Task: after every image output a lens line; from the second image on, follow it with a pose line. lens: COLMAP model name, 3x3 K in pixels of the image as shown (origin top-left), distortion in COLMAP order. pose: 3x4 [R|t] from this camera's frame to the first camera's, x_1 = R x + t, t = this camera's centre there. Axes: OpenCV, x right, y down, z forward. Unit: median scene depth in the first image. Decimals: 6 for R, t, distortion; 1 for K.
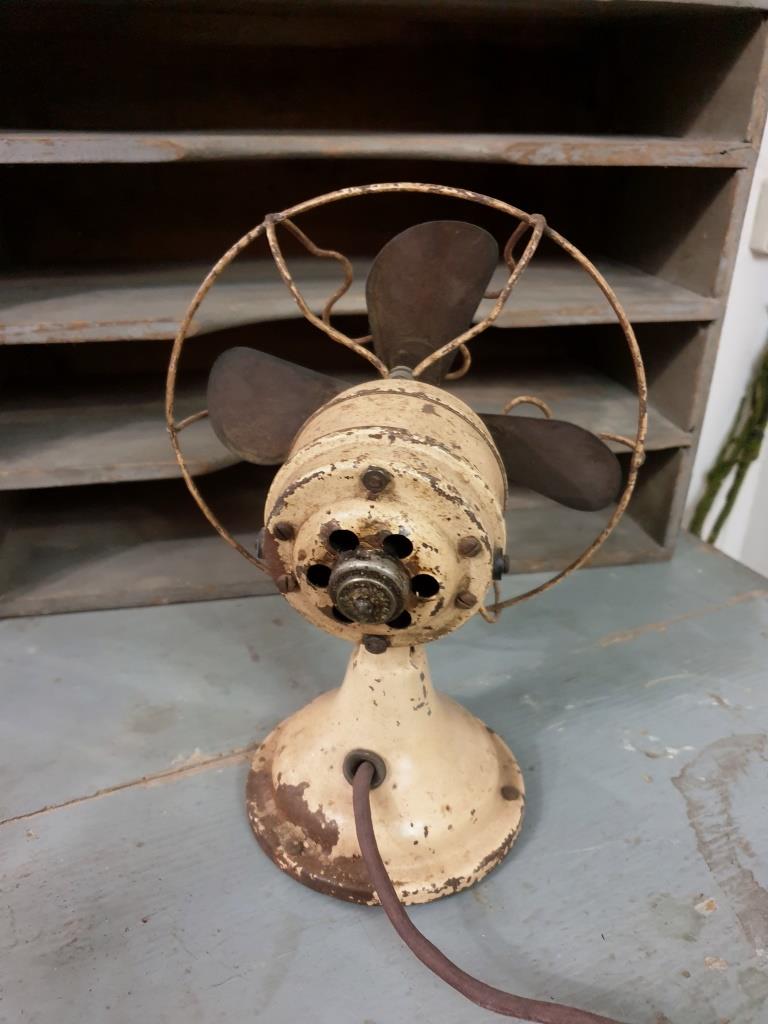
lens RADIAL K [[778.0, 0, 373.7], [0, 778.0, 499.4], [0, 0, 1]] dist [-0.006736, 0.001139]
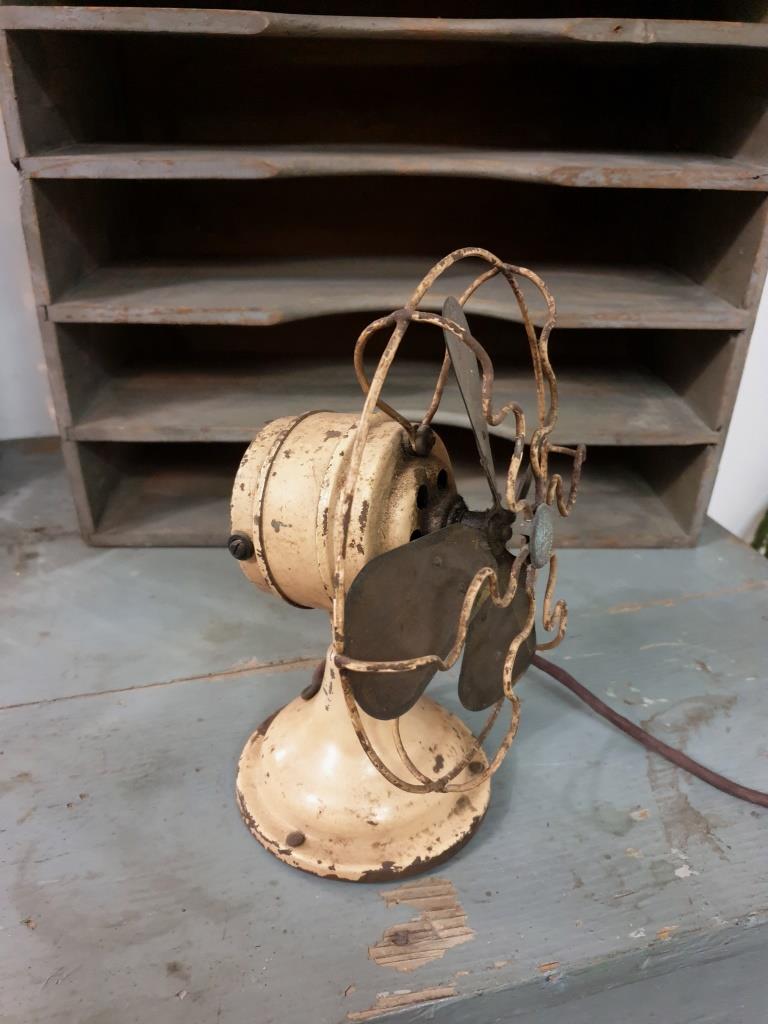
lens RADIAL K [[781.5, 0, 384.0], [0, 781.5, 512.0], [0, 0, 1]] dist [0.002666, 0.006644]
pose [[0.989162, 0.077127, -0.124942, 0.107729], [-0.072815, 0.996593, 0.038726, 0.022837], [0.127504, -0.029209, 0.991408, -0.191847]]
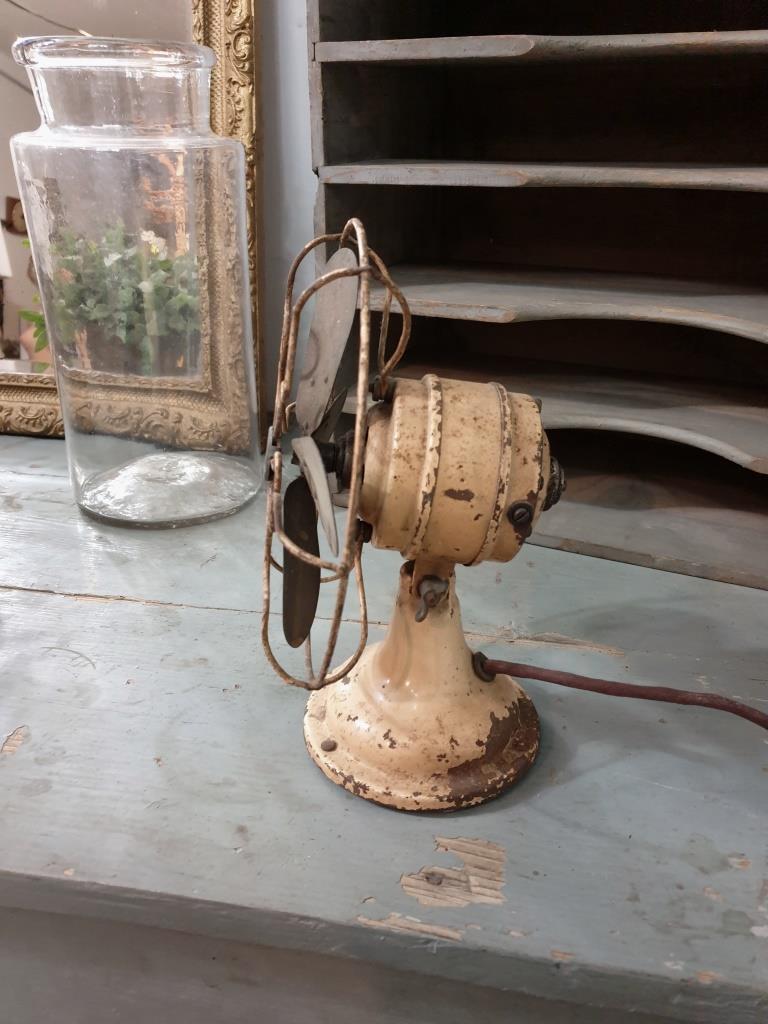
lens RADIAL K [[786.0, 0, 419.2], [0, 786.0, 510.6], [0, 0, 1]] dist [0.003802, 0.004334]
pose [[0.840053, 0.229444, -0.491597, 0.353931], [-0.235991, 0.970484, 0.049688, 0.063563], [0.488487, 0.074272, 0.869404, -0.181078]]
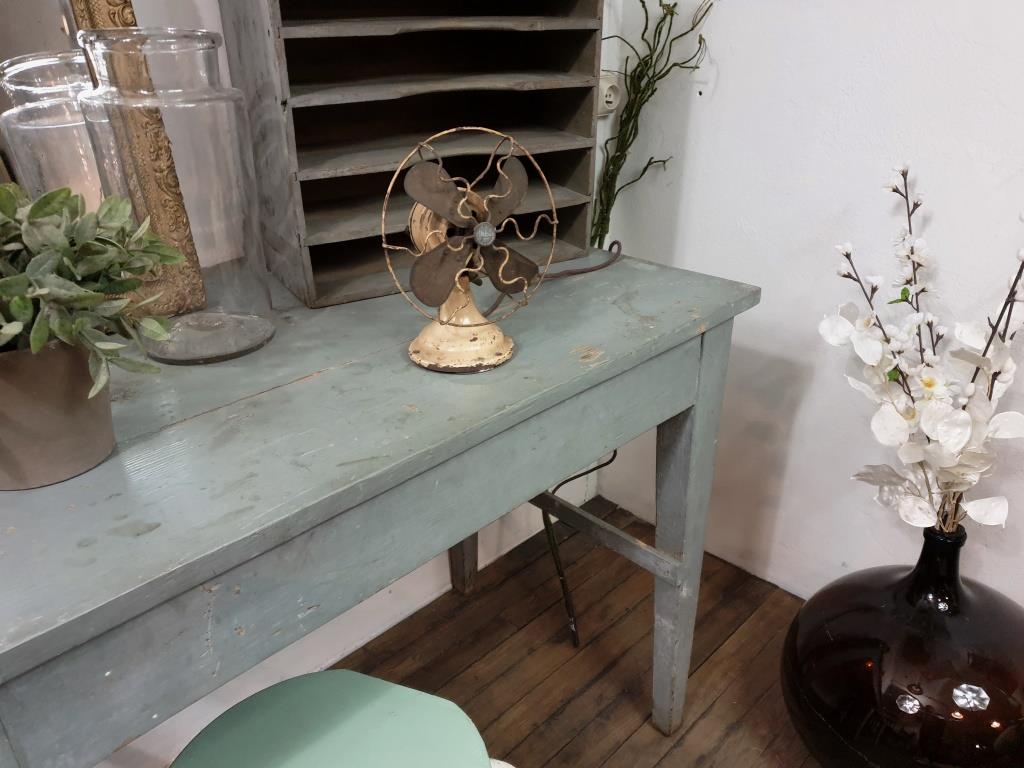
lens RADIAL K [[778.0, 0, 512.0], [0, 778.0, 384.0], [0, 0, 1]] dist [-0.006736, 0.001139]
pose [[0.927644, -0.174528, 0.330175, -0.858585], [0.166473, 0.984634, 0.052755, 0.388912], [-0.334309, 0.006027, 0.942444, -1.424569]]
